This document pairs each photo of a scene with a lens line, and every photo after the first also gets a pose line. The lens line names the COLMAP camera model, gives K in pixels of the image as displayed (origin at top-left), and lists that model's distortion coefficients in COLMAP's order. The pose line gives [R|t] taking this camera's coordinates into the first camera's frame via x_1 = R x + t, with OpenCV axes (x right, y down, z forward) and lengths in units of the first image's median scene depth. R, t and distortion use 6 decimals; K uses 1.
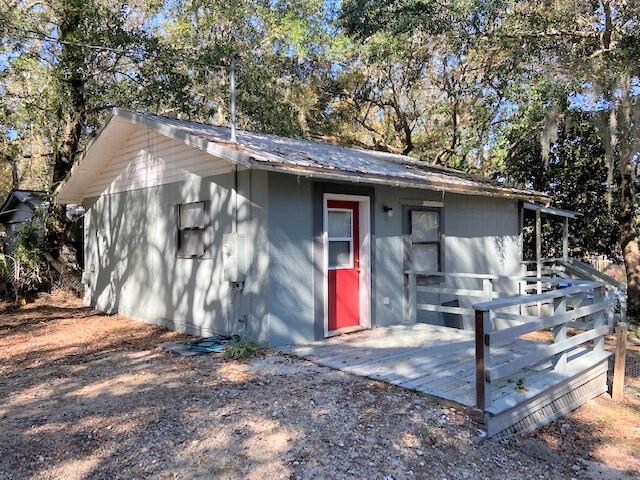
lens RADIAL K [[484.1, 0, 320.0], [0, 484.1, 240.0], [0, 0, 1]] dist [0.114229, -0.142362]
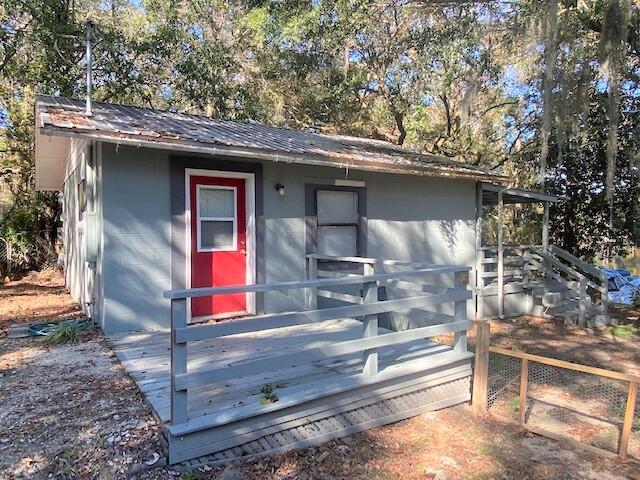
lens RADIAL K [[439.2, 0, 320.0], [0, 439.2, 240.0], [0, 0, 1]] dist [-0.000110, -0.004832]
pose [[0.988961, 0.007332, -0.147992, 0.347129], [-0.004275, 0.999771, 0.020966, 0.019036], [0.148112, -0.020101, 0.988766, 0.189867]]
